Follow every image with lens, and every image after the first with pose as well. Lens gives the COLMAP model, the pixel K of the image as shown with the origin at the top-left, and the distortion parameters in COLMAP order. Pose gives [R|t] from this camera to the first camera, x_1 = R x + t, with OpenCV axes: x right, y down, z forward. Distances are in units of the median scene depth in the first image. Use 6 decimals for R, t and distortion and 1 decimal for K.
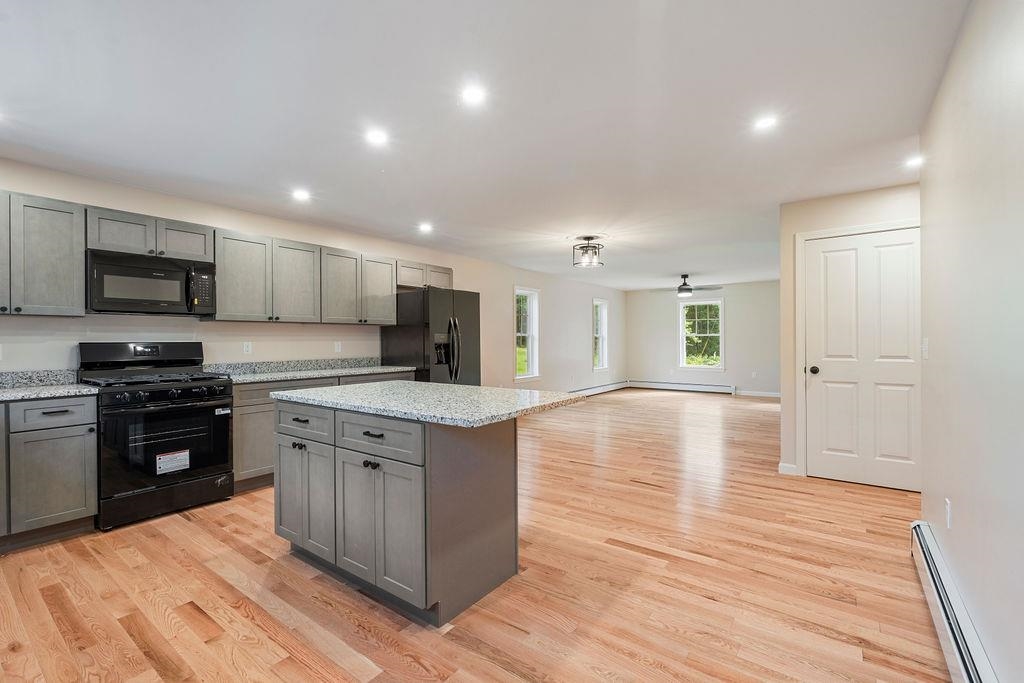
lens RADIAL K [[448.4, 0, 511.4], [0, 448.4, 339.9], [0, 0, 1]] dist [-0.001786, -0.000490]
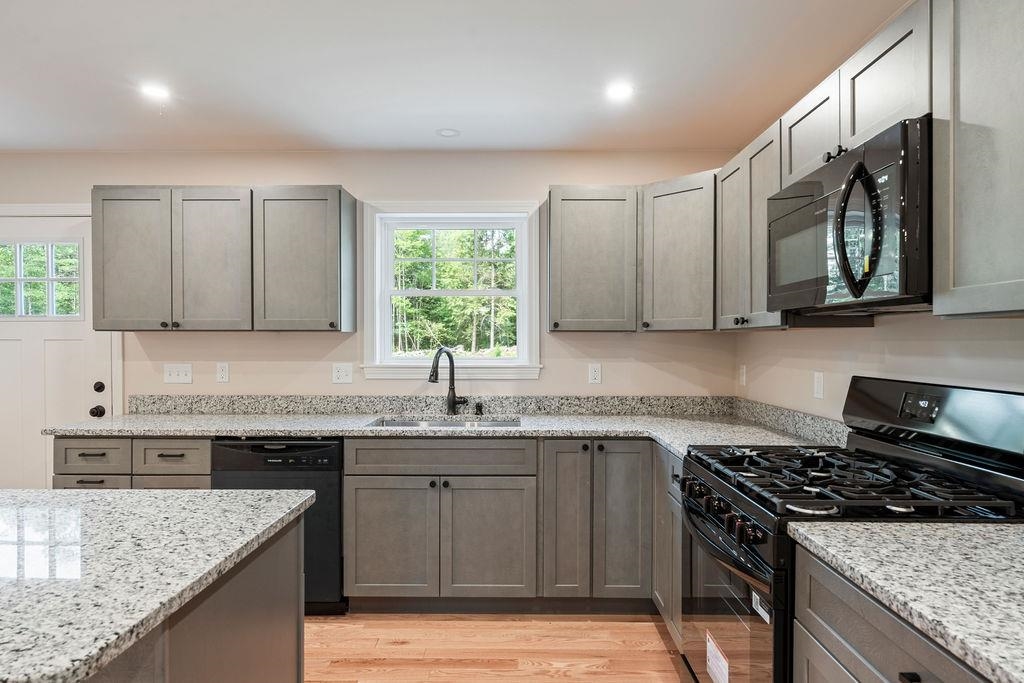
lens RADIAL K [[595.4, 0, 515.5], [0, 595.4, 347.9], [0, 0, 1]] dist [0.007730, 0.000792]
pose [[-0.804123, 0.009928, -0.594380, -0.262707], [0.002910, 0.999914, 0.012765, -0.035352], [0.594456, 0.008535, -0.804083, 1.297660]]
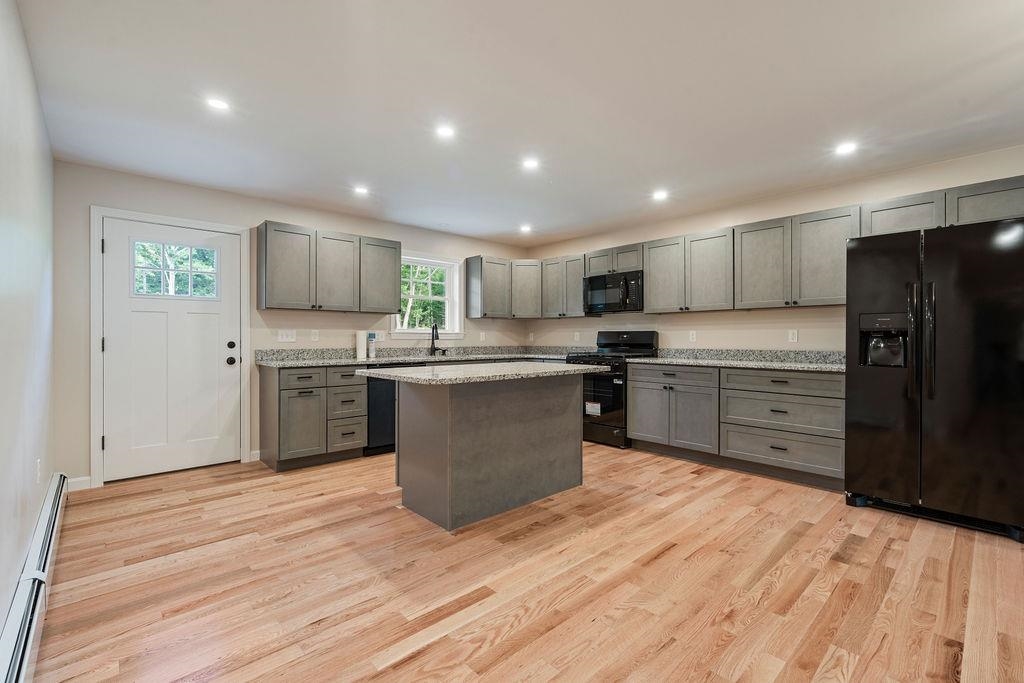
lens RADIAL K [[448.4, 0, 512.4], [0, 448.4, 341.7], [0, 0, 1]] dist [-0.001786, -0.000490]
pose [[-0.181144, 0.013105, -0.983369, 0.780471], [0.001204, 0.999913, 0.013104, 0.022143], [0.983456, 0.001190, -0.181144, 0.978672]]
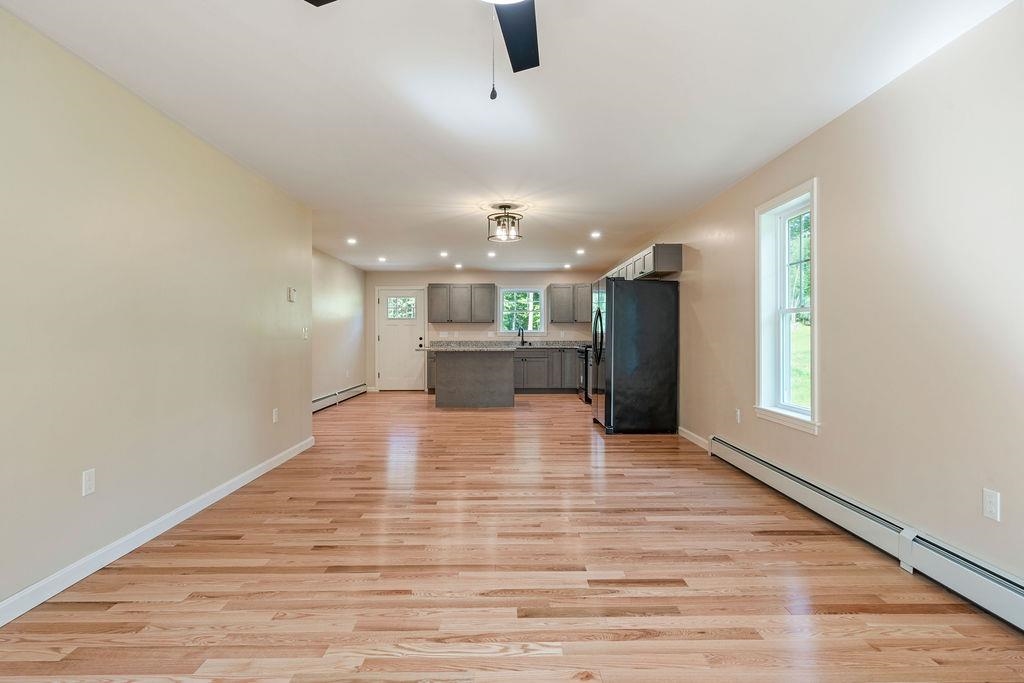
lens RADIAL K [[532.8, 0, 514.7], [0, 532.8, 331.8], [0, 0, 1]] dist [-0.001270, -0.001242]
pose [[-0.790493, 0.000567, -0.612470, 1.284177], [0.005278, 0.999969, -0.005886, 0.026562], [0.612448, -0.007885, -0.790472, 2.993356]]
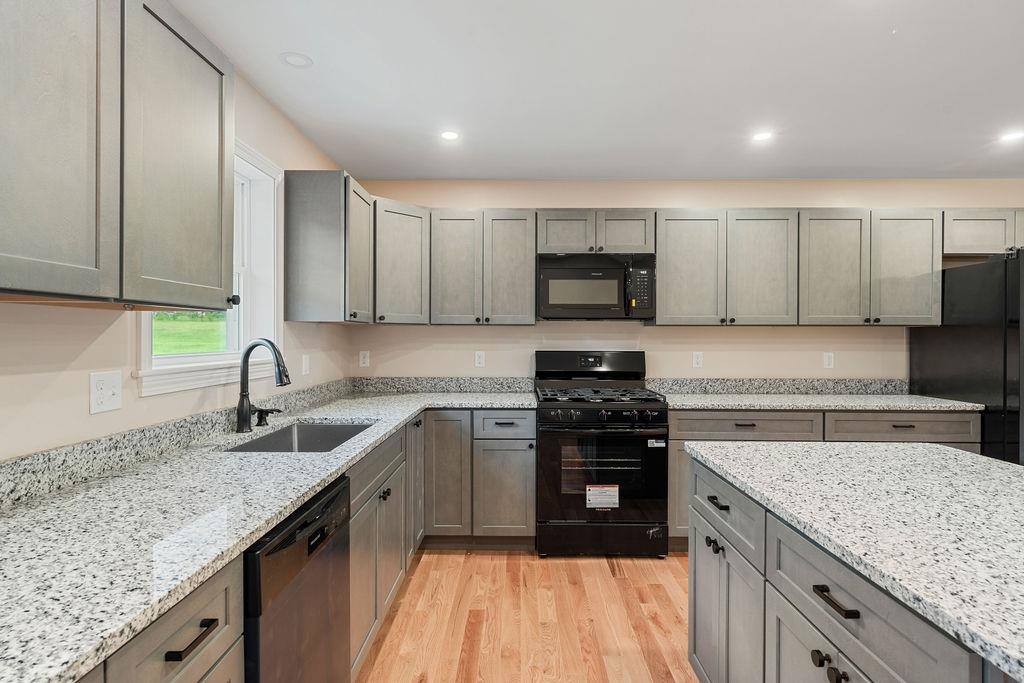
lens RADIAL K [[532.8, 0, 514.8], [0, 532.8, 340.1], [0, 0, 1]] dist [-0.001270, -0.001242]
pose [[0.587066, 0.013849, -0.809421, -0.045488], [-0.006483, 0.999902, 0.012407, -0.031199], [0.809513, -0.002036, 0.587098, 0.272452]]
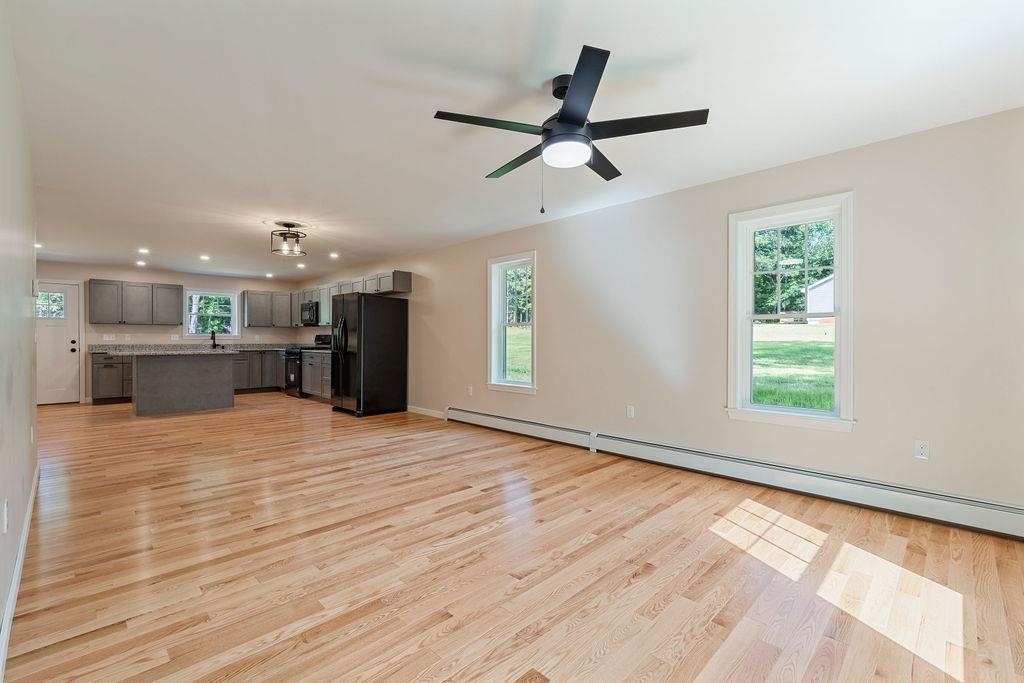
lens RADIAL K [[448.4, 0, 514.1], [0, 448.4, 345.1], [0, 0, 1]] dist [-0.001786, -0.000490]
pose [[-0.140385, 0.017661, -0.989940, 1.750790], [0.001029, 0.999843, 0.017691, 0.022775], [0.990096, 0.001465, -0.140381, 2.672969]]
